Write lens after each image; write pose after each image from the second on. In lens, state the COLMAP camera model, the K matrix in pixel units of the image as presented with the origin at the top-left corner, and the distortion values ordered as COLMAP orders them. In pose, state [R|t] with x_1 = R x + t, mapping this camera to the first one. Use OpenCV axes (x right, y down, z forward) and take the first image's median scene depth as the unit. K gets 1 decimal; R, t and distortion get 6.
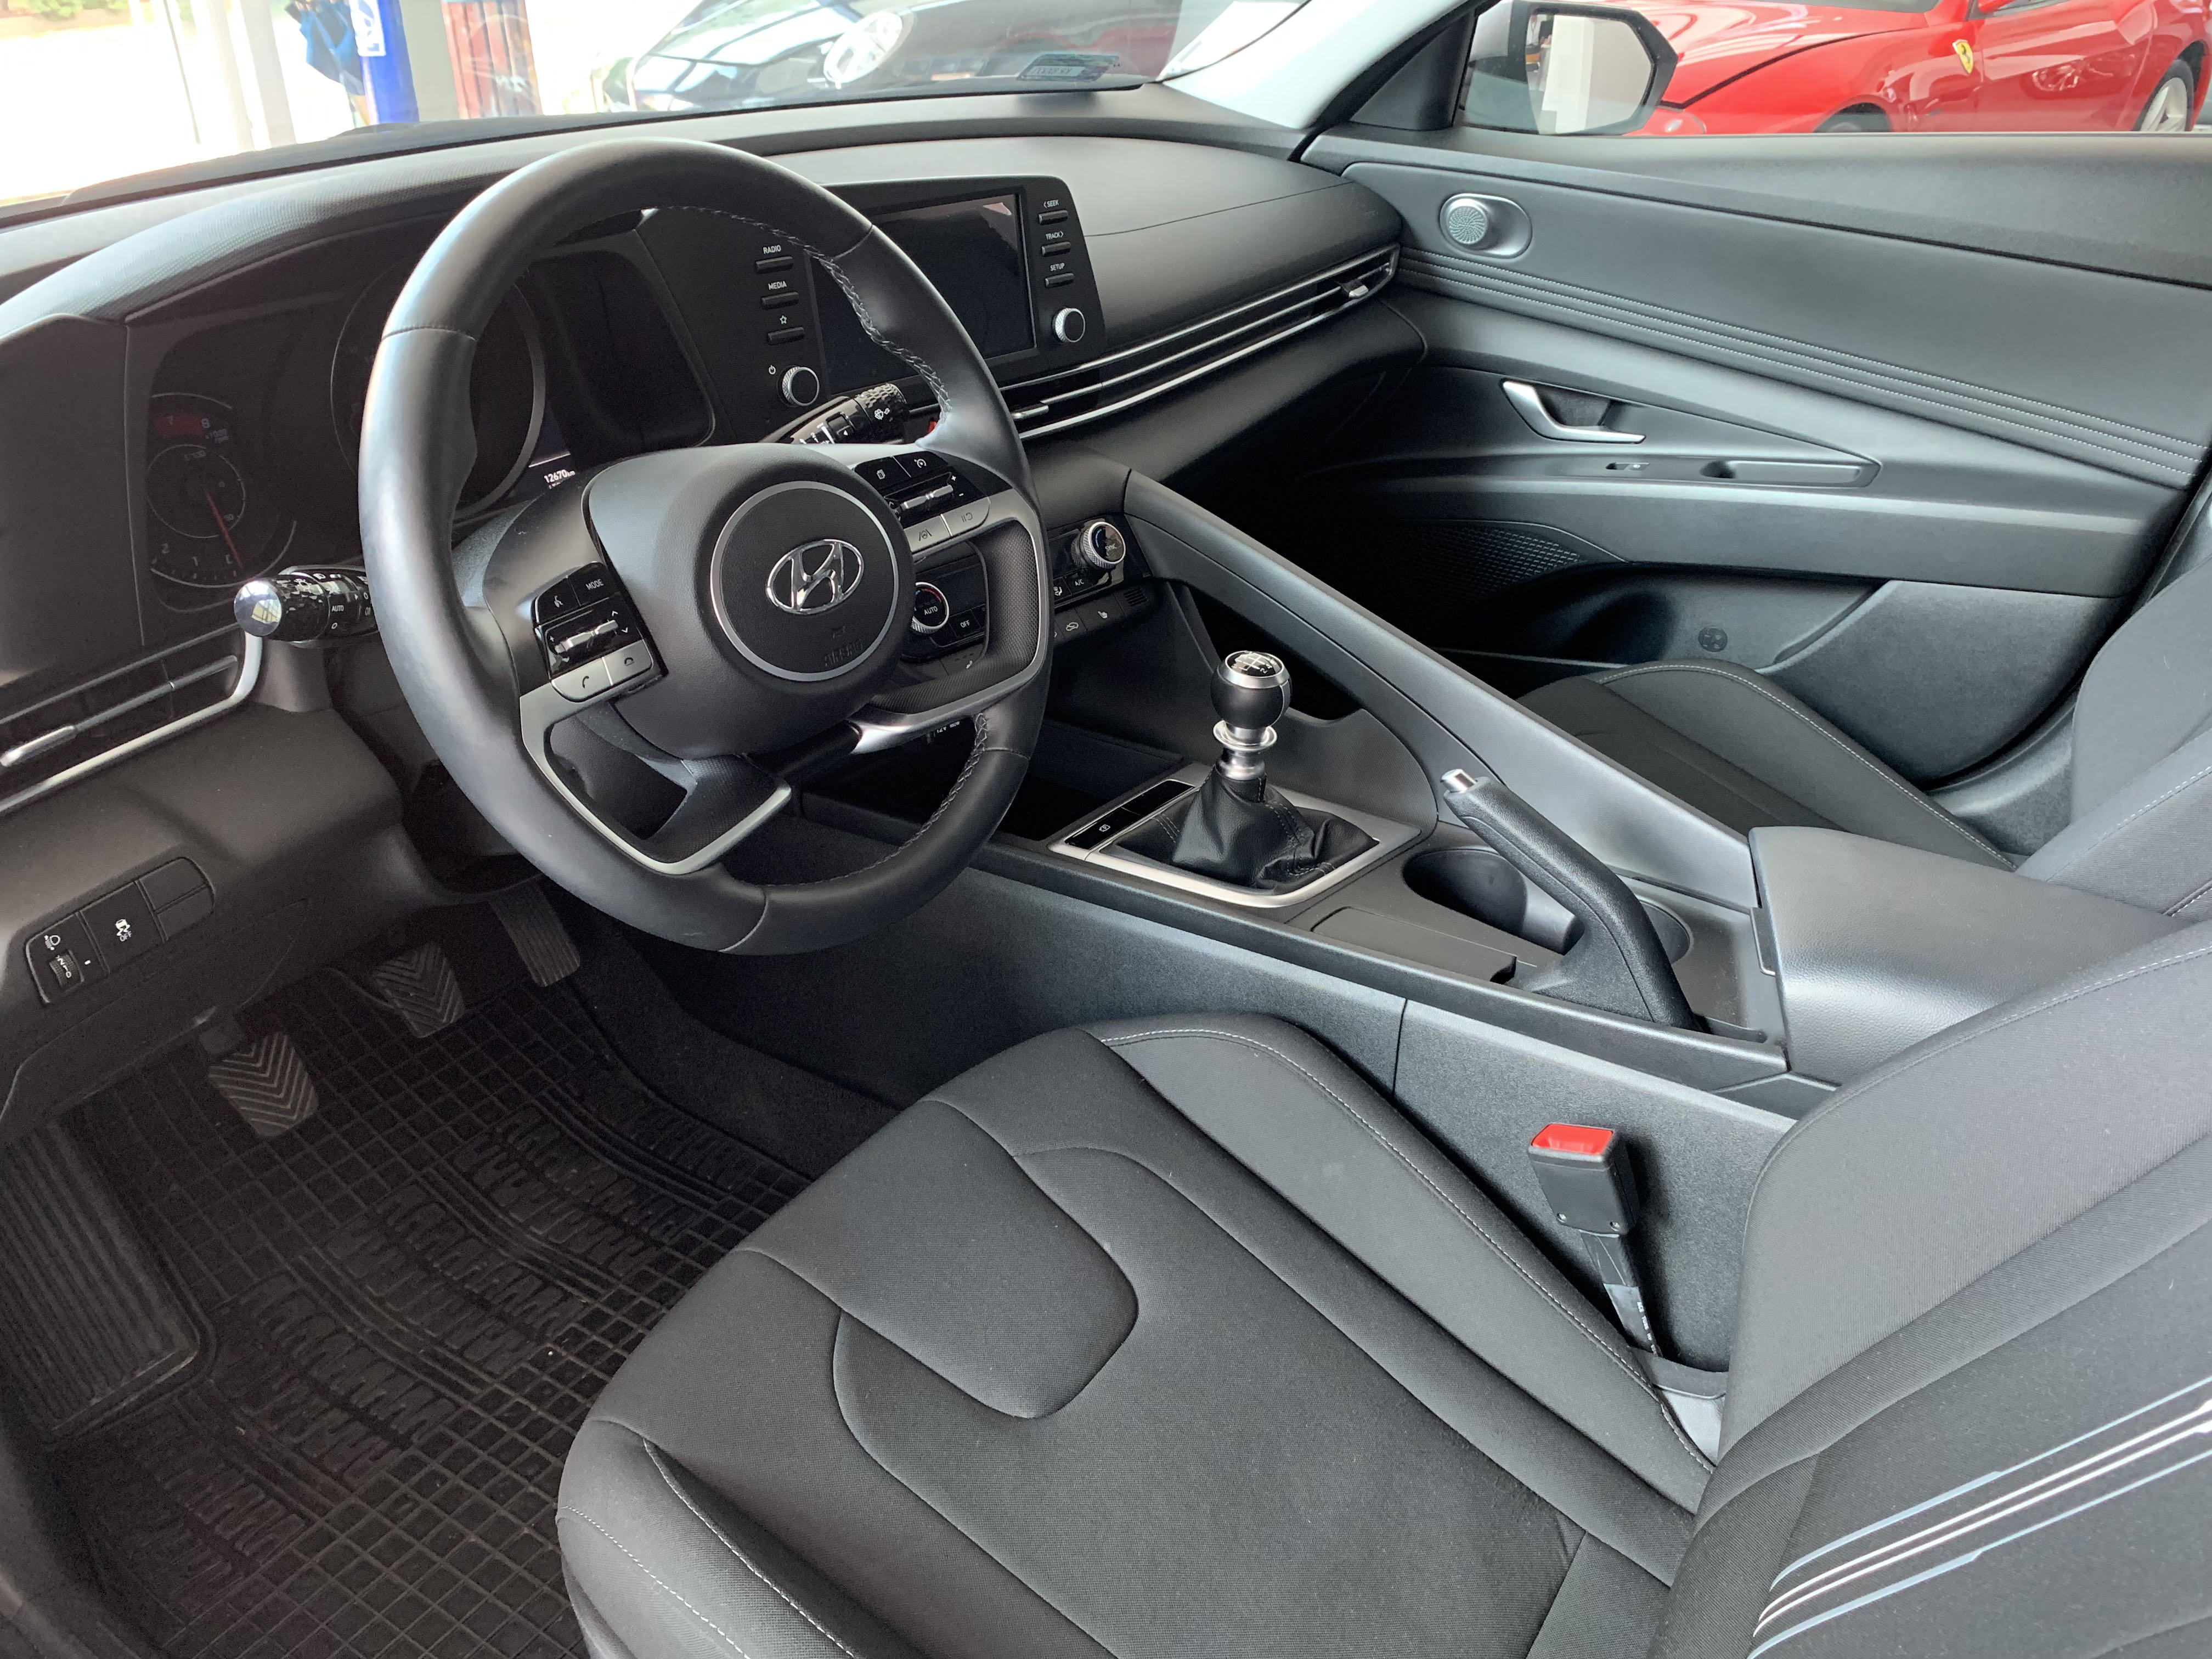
lens RADIAL K [[1739.4, 0, 1098.4], [0, 1739.4, 820.8], [0, 0, 1]] dist [0.018238, -0.004833]
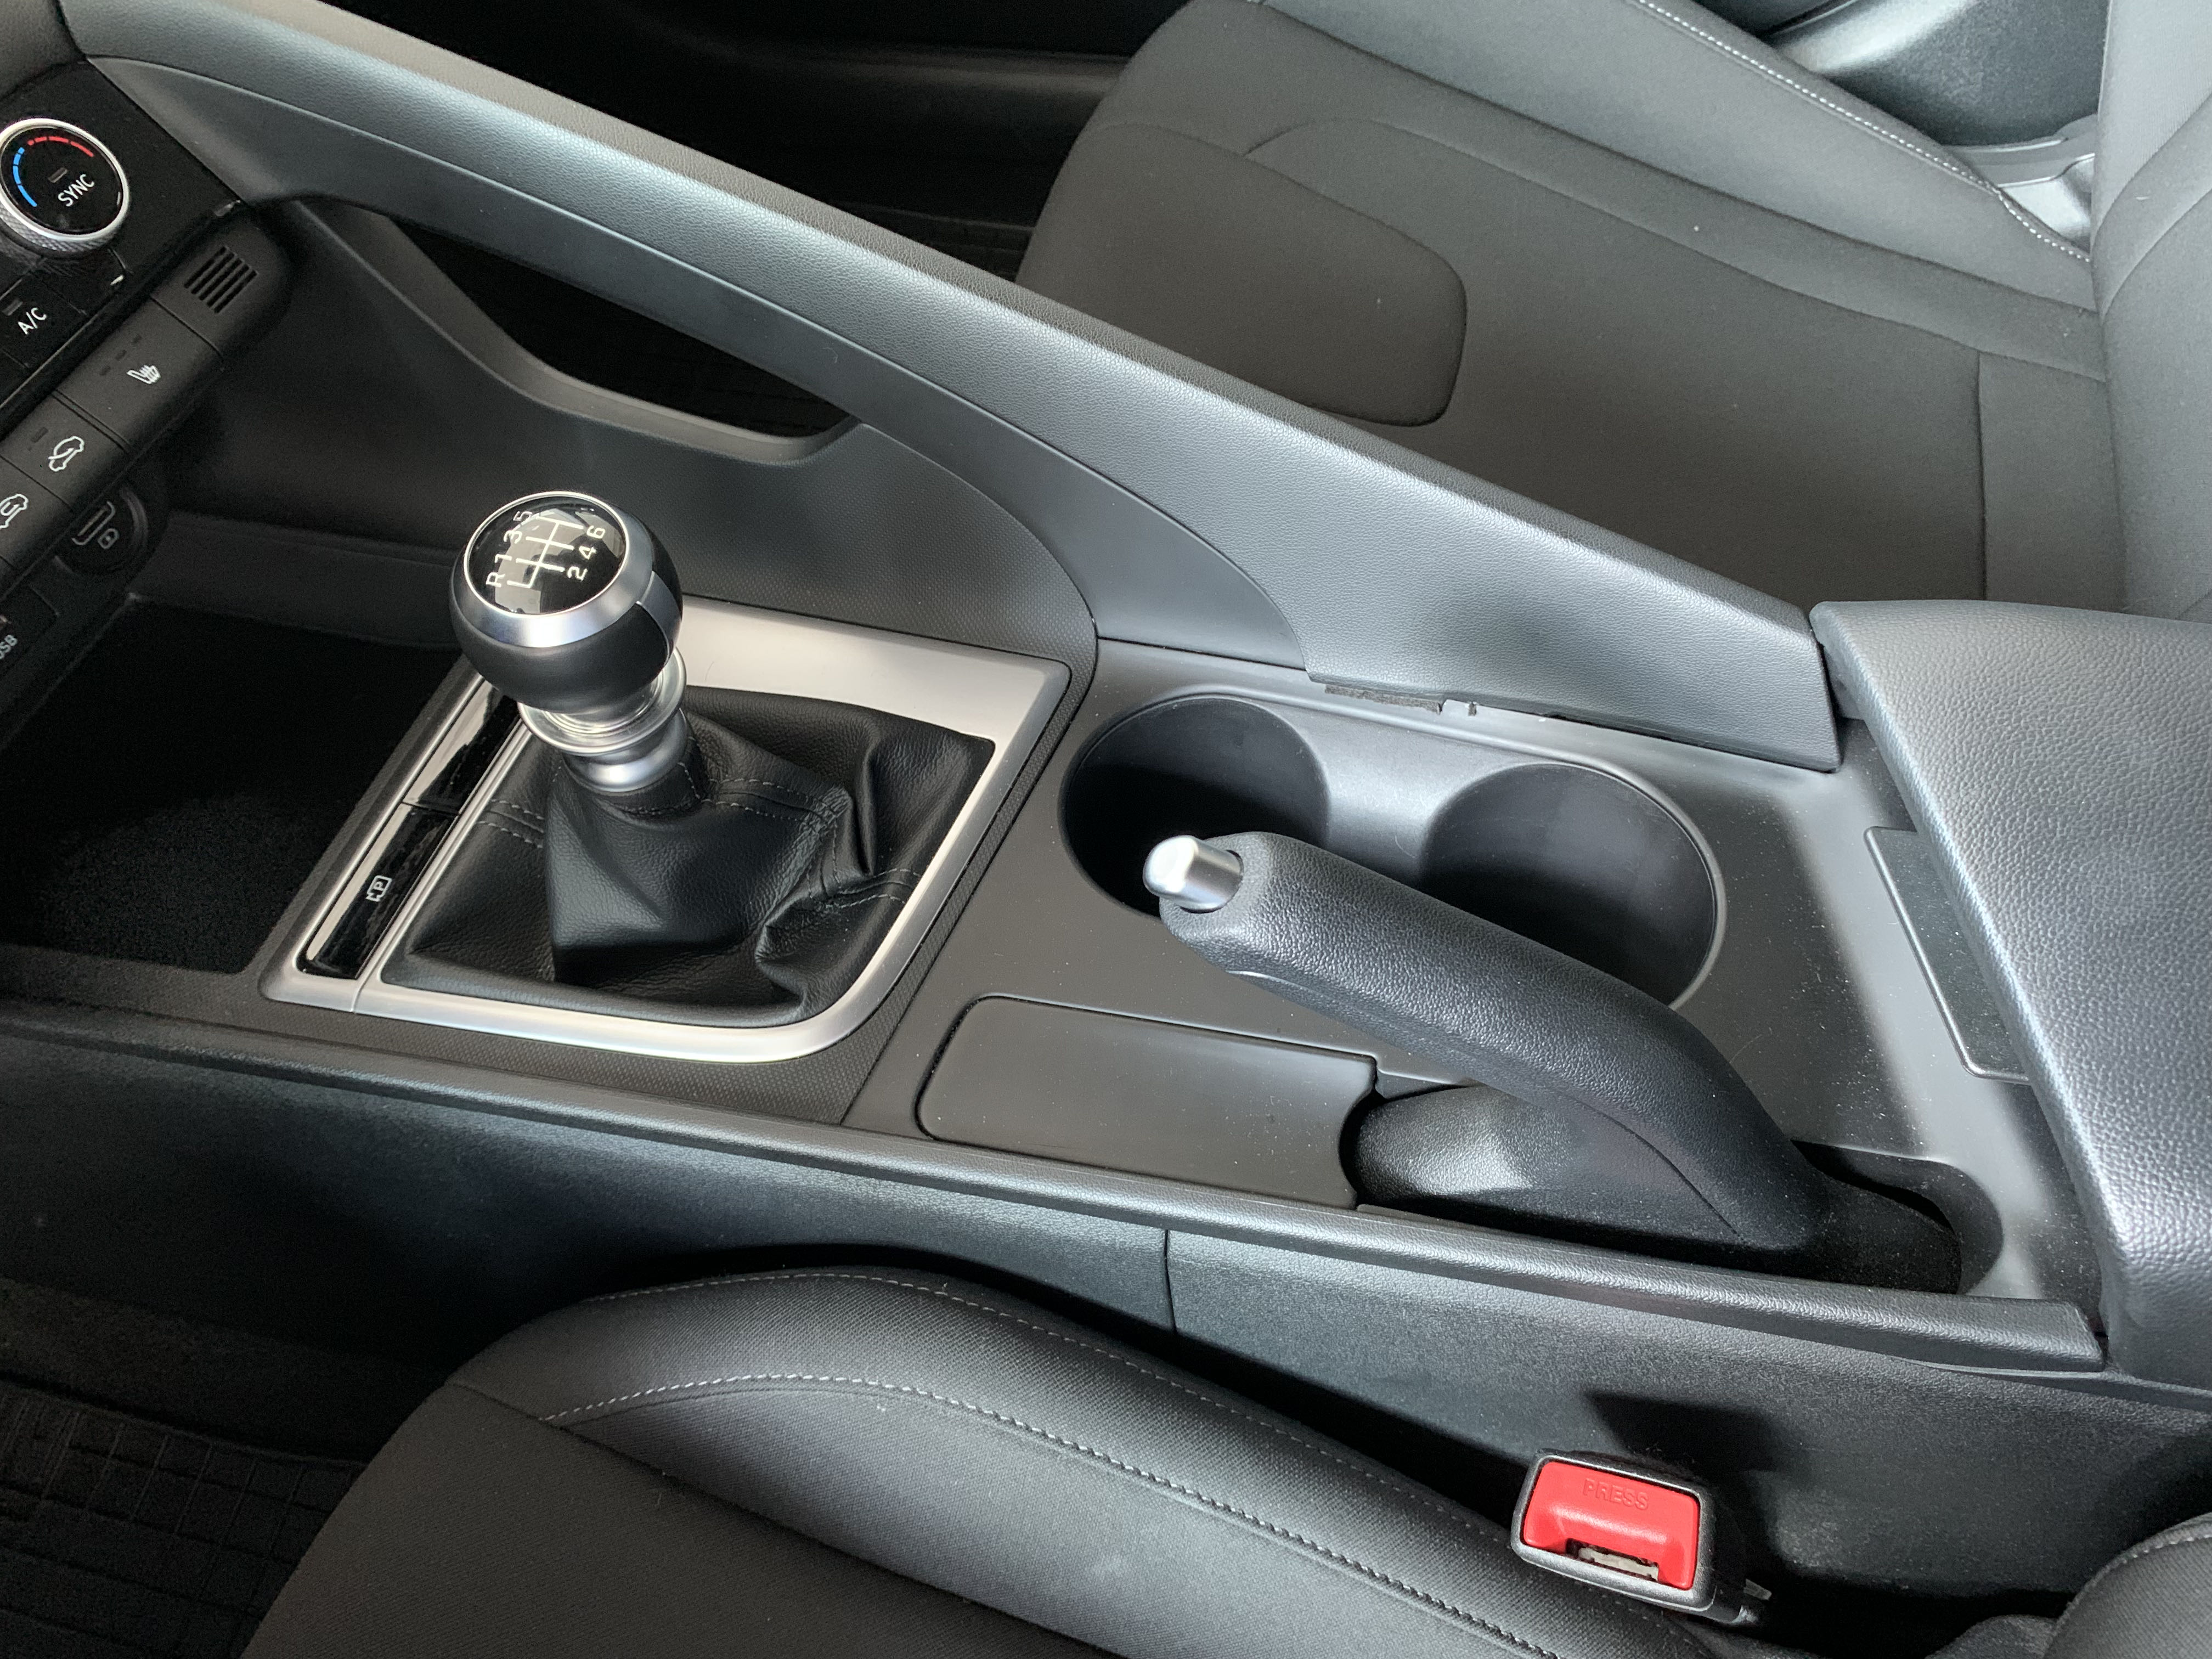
lens RADIAL K [[1739.4, 0, 1119.9], [0, 1739.4, 837.7], [0, 0, 1]] dist [0.018238, -0.004833]
pose [[0.936892, -0.323650, 0.132229, 0.128337], [0.226958, 0.850700, 0.474130, -0.178058], [-0.265939, -0.414199, 0.870469, 0.608404]]
